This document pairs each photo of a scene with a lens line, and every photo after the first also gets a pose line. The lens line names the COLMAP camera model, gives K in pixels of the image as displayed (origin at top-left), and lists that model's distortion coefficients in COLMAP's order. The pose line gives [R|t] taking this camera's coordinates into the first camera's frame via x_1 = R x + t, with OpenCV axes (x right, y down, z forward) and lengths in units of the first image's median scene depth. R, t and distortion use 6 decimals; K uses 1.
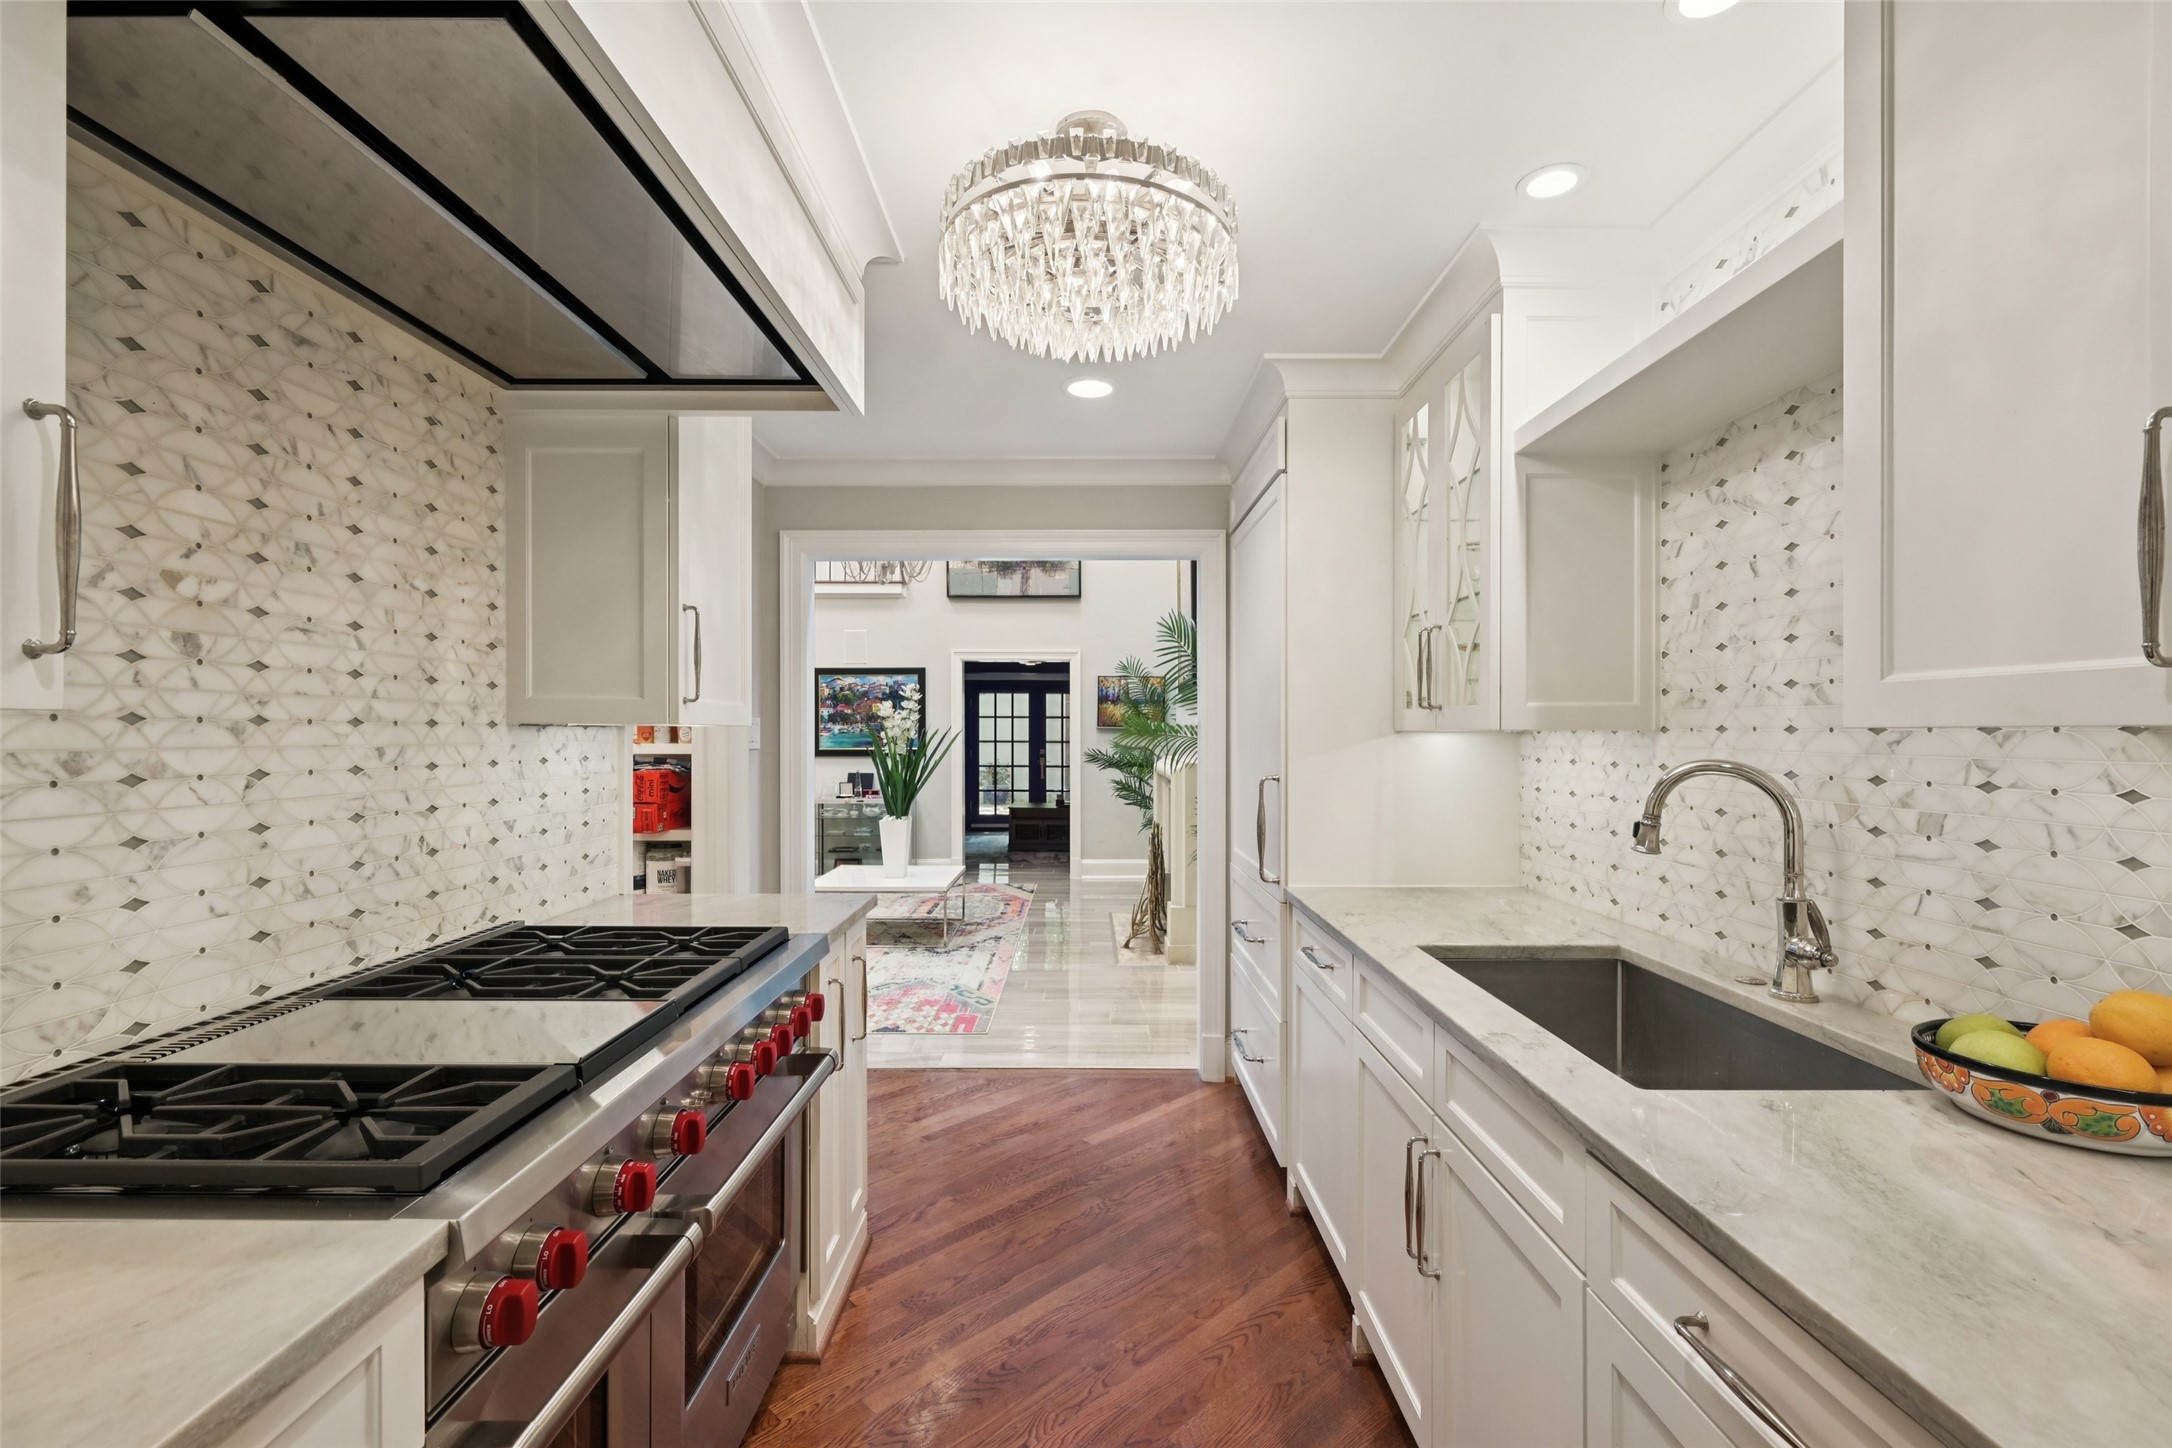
lens RADIAL K [[943.2, 0, 1084.4], [0, 943.2, 733.4], [0, 0, 1]] dist [0.000129, 0.000100]
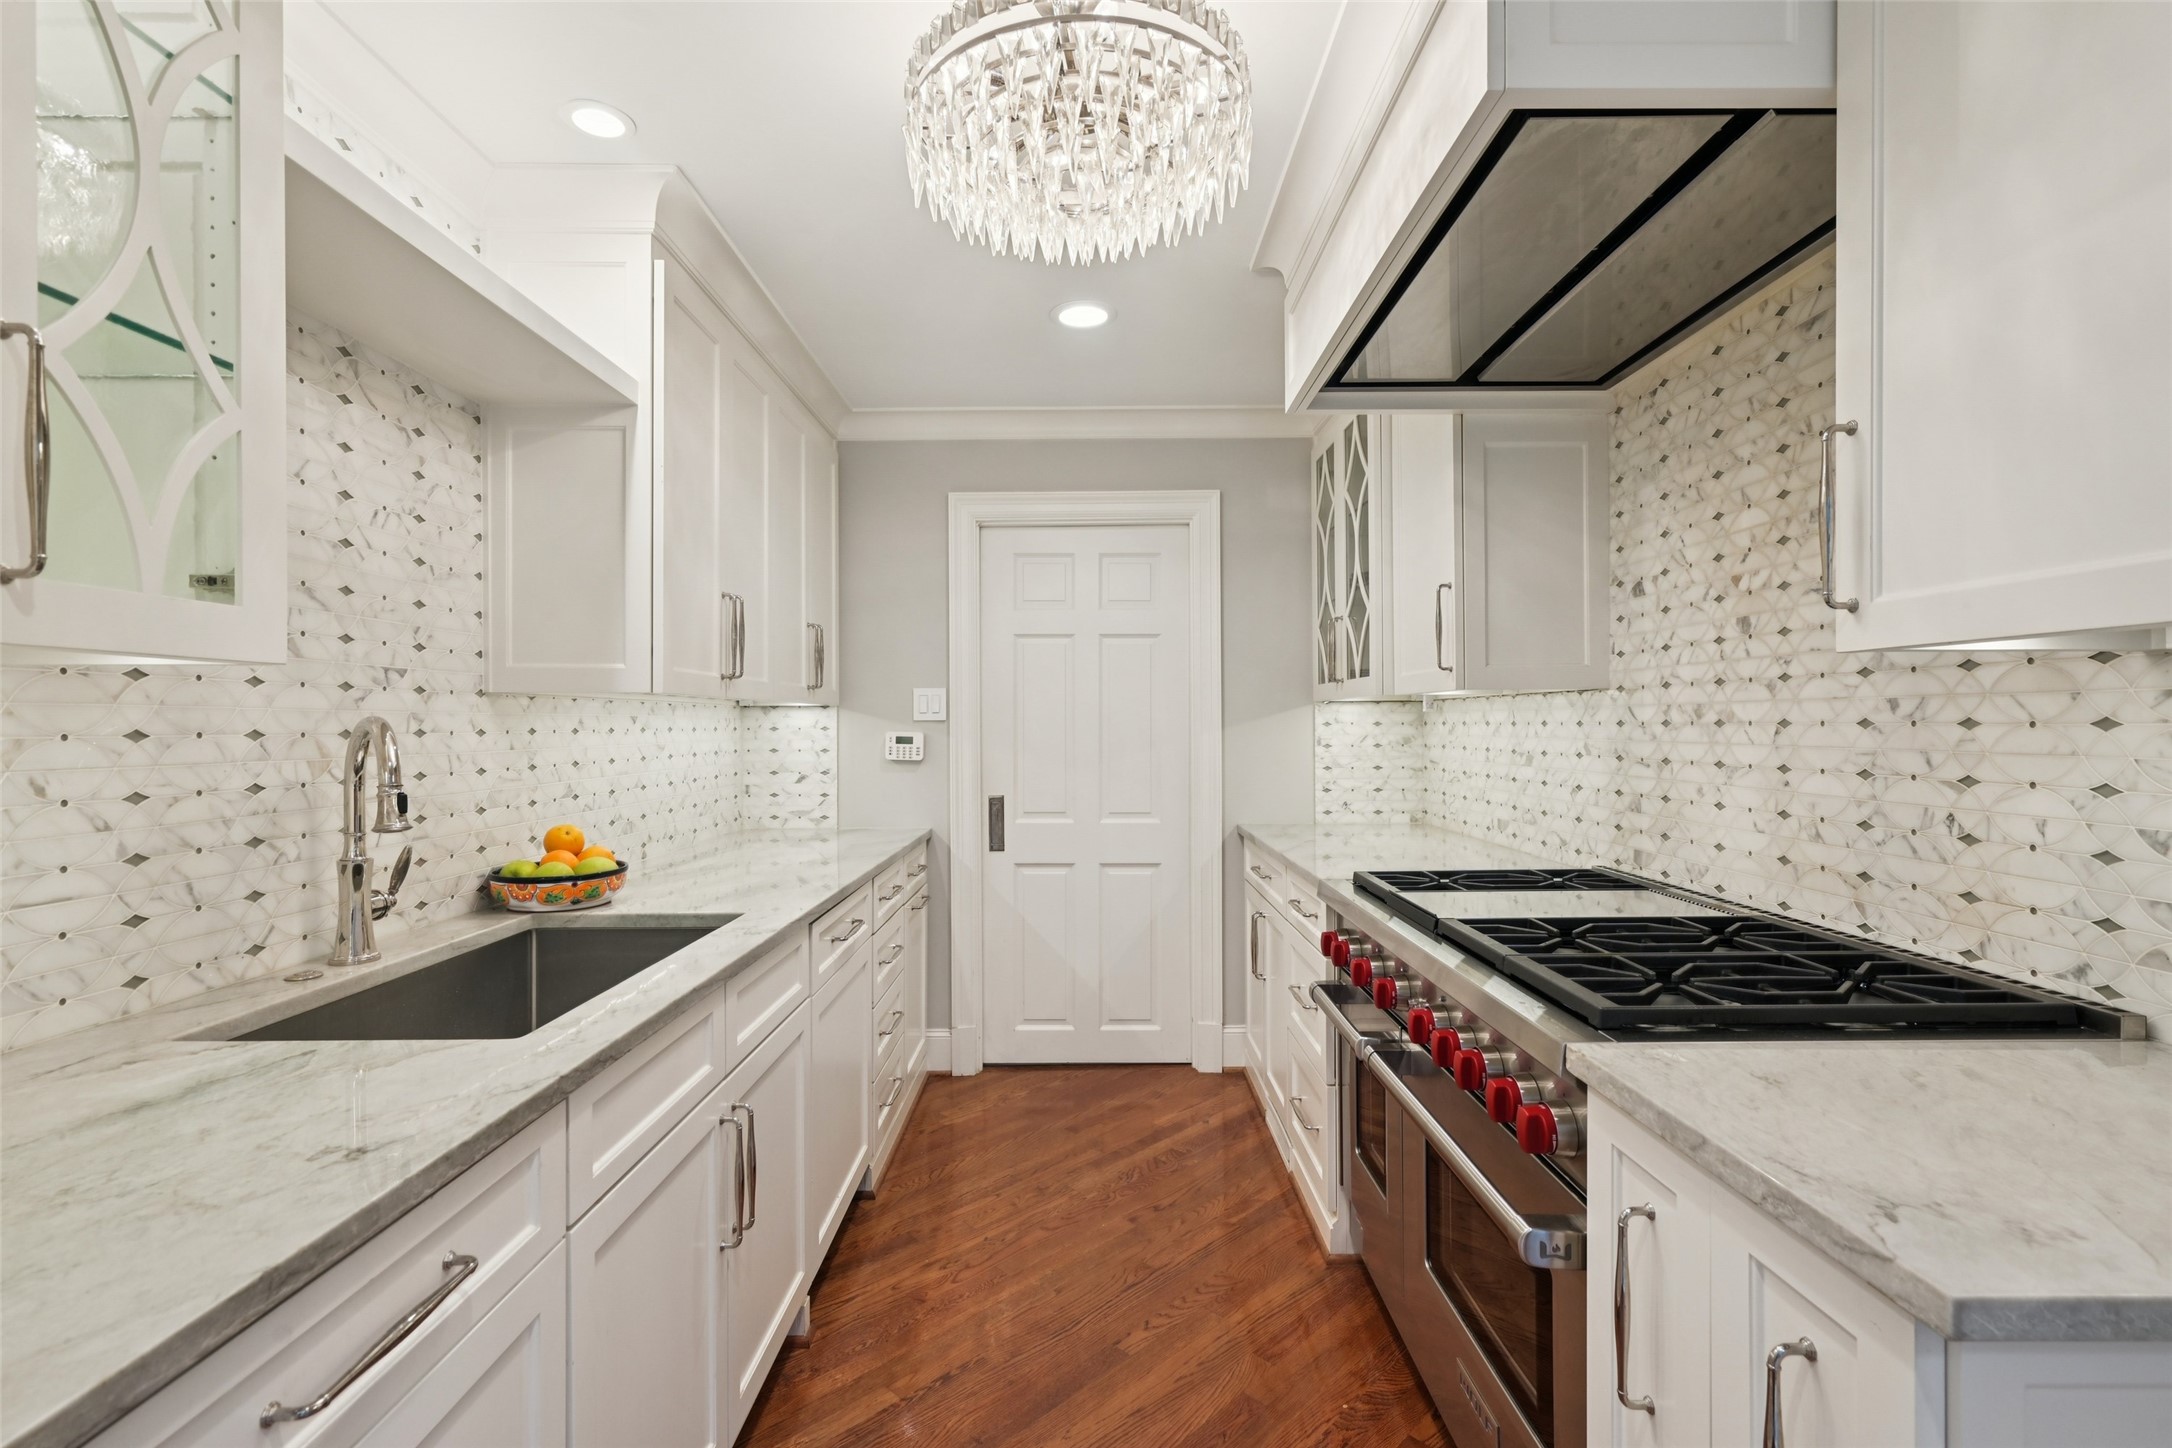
lens RADIAL K [[981.1, 0, 1086.0], [0, 981.1, 724.0], [0, 0, 1]] dist [-0.000425, 0.000482]
pose [[-0.999997, 0.002317, 0.000990, -0.000935], [0.002316, 0.999997, -0.000420, 0.037687], [-0.000991, -0.000418, -0.999999, 1.950201]]
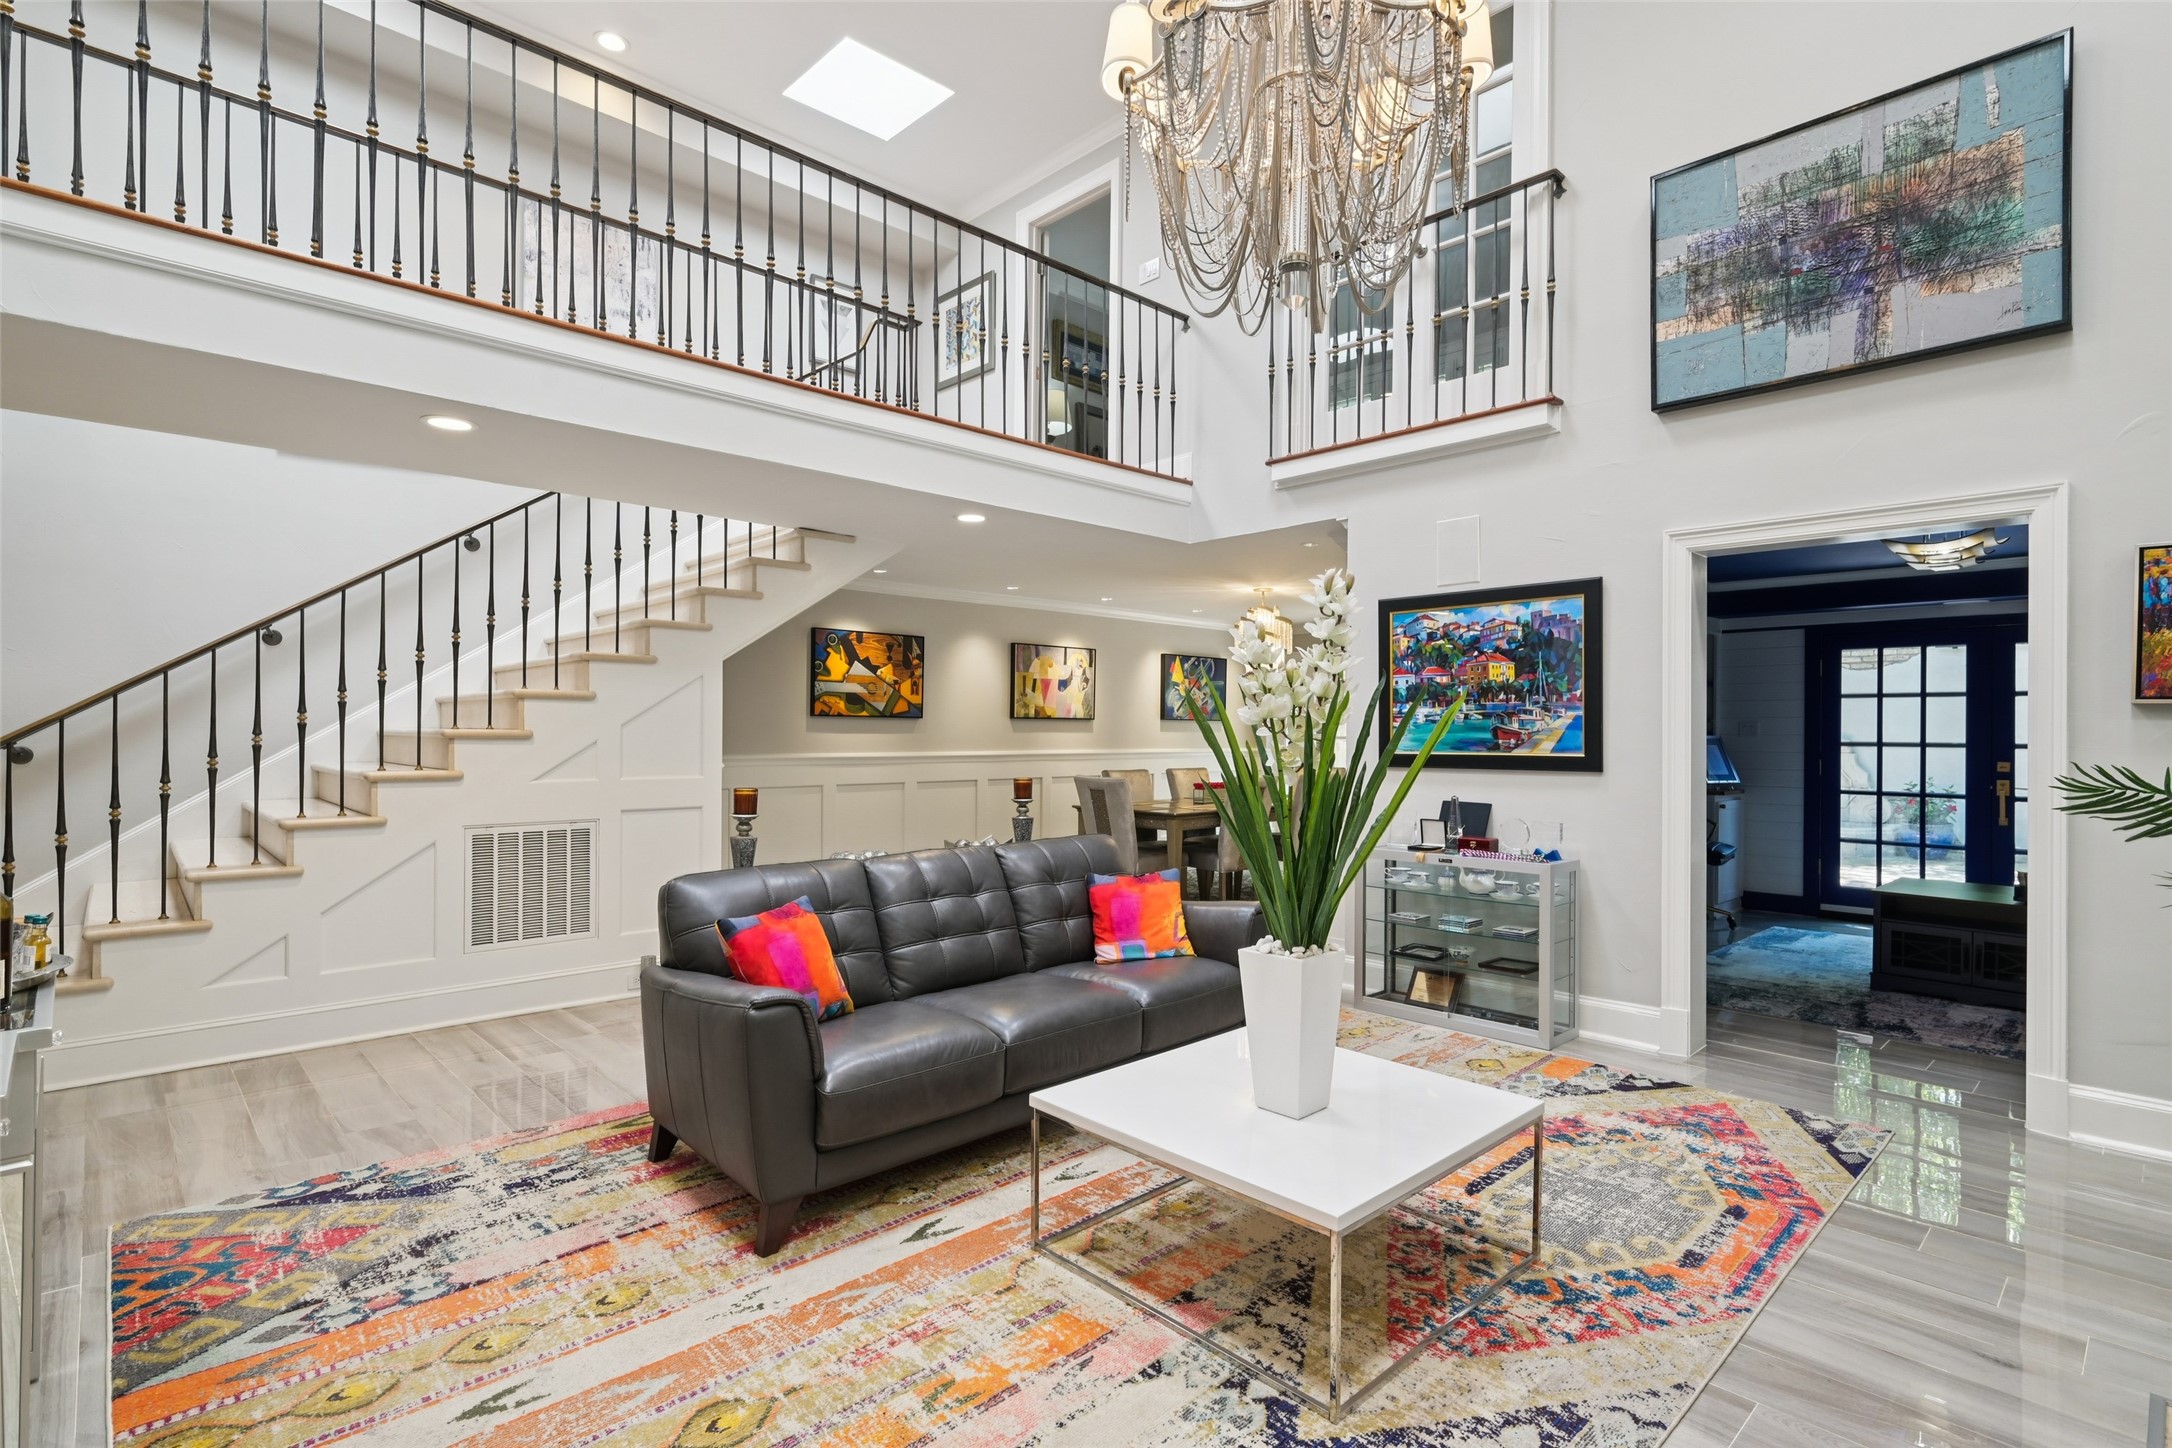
lens RADIAL K [[1040.9, 0, 1091.3], [0, 1040.9, 734.2], [0, 0, 1]] dist [-0.002917, -0.000570]
pose [[0.689554, 0.003856, -0.724224, 0.135313], [-0.004244, 0.999990, 0.001282, 0.033235], [0.724222, 0.002190, 0.689563, 2.592514]]
